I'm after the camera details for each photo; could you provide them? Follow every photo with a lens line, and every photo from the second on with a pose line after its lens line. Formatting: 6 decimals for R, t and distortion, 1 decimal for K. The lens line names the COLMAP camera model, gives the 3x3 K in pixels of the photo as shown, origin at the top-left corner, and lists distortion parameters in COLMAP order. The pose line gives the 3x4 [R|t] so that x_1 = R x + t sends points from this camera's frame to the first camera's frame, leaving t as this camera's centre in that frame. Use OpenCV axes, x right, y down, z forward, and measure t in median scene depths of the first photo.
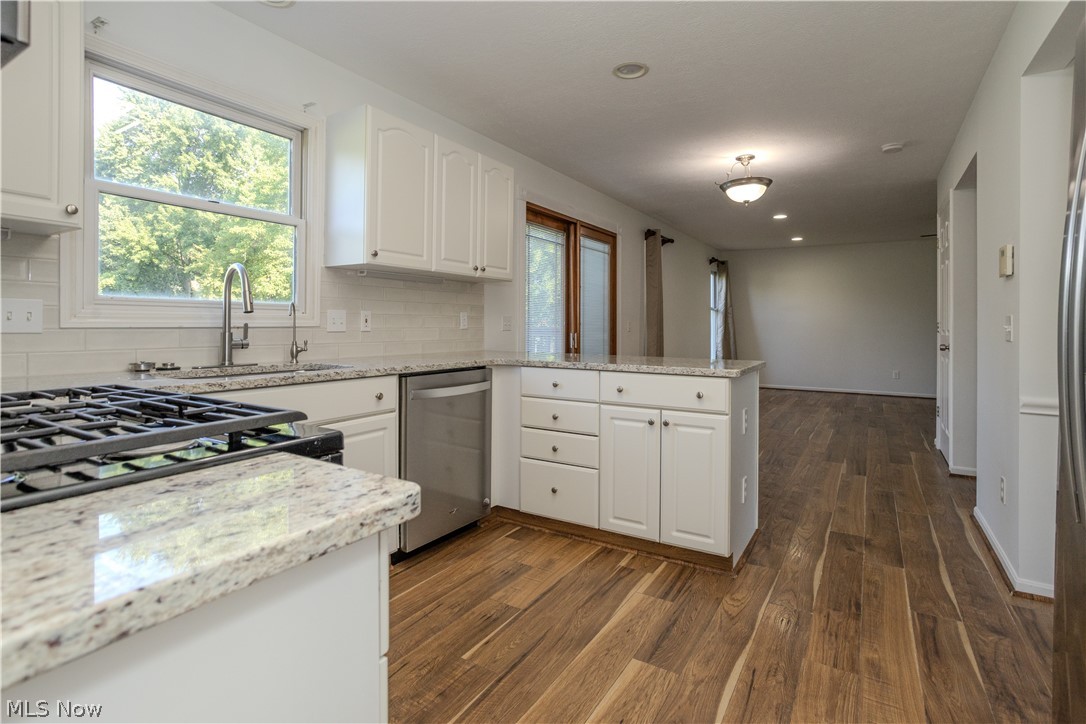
lens RADIAL K [[527.4, 0, 545.3], [0, 527.4, 312.3], [0, 0, 1]] dist [-0.047231, 0.027258]
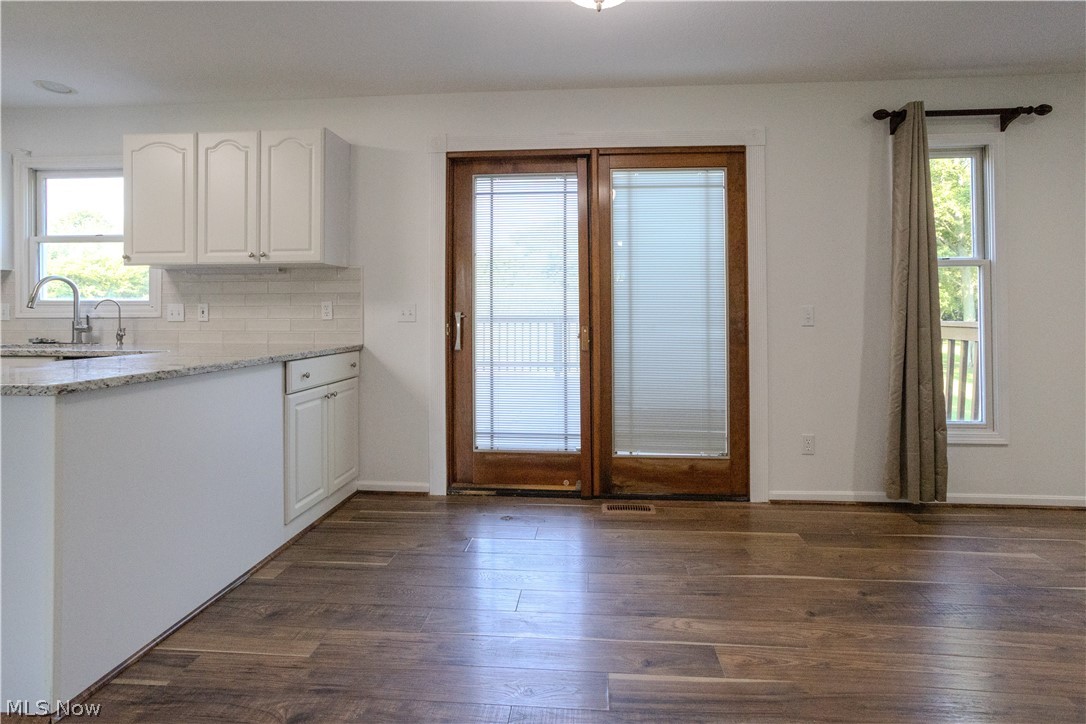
lens RADIAL K [[527.4, 0, 545.3], [0, 527.4, 312.3], [0, 0, 1]] dist [-0.047231, 0.027258]
pose [[0.466203, -0.001982, -0.884676, 1.537814], [0.023539, 0.999671, 0.010164, 0.033313], [0.884365, -0.025563, 0.466096, 1.711500]]
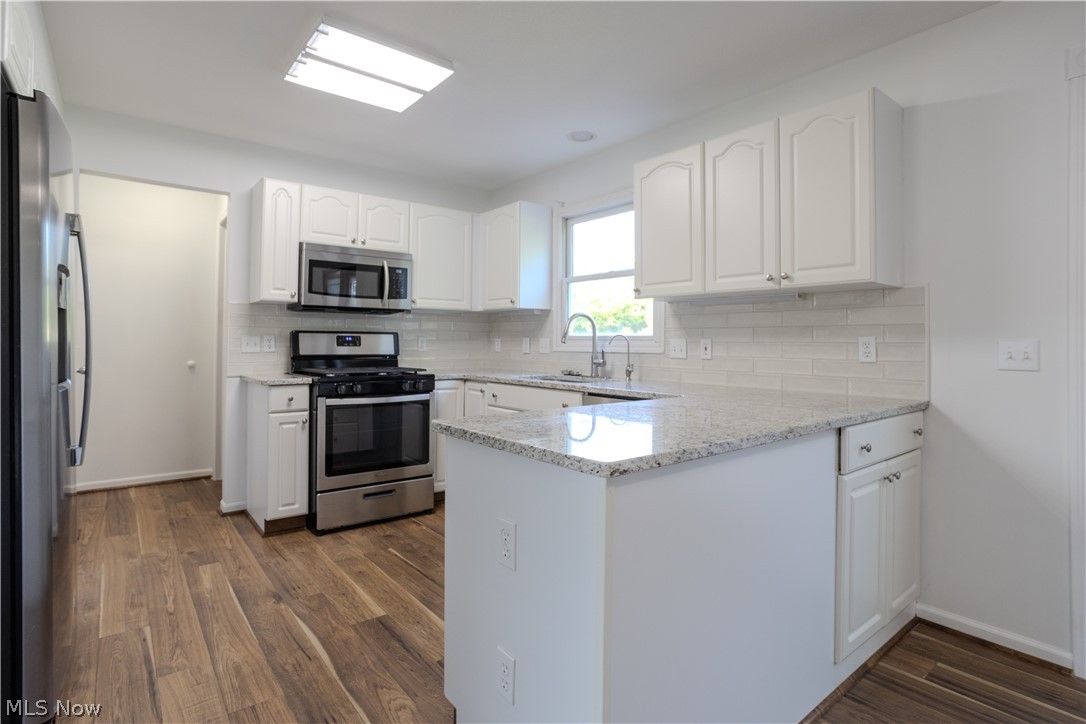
lens RADIAL K [[541.6, 0, 540.2], [0, 541.6, 342.3], [0, 0, 1]] dist [-0.057571, 0.038097]
pose [[-0.320697, -0.002887, -0.947177, 1.126418], [0.016301, 0.999830, -0.008567, 0.010984], [0.947041, -0.018188, -0.320596, 1.557108]]
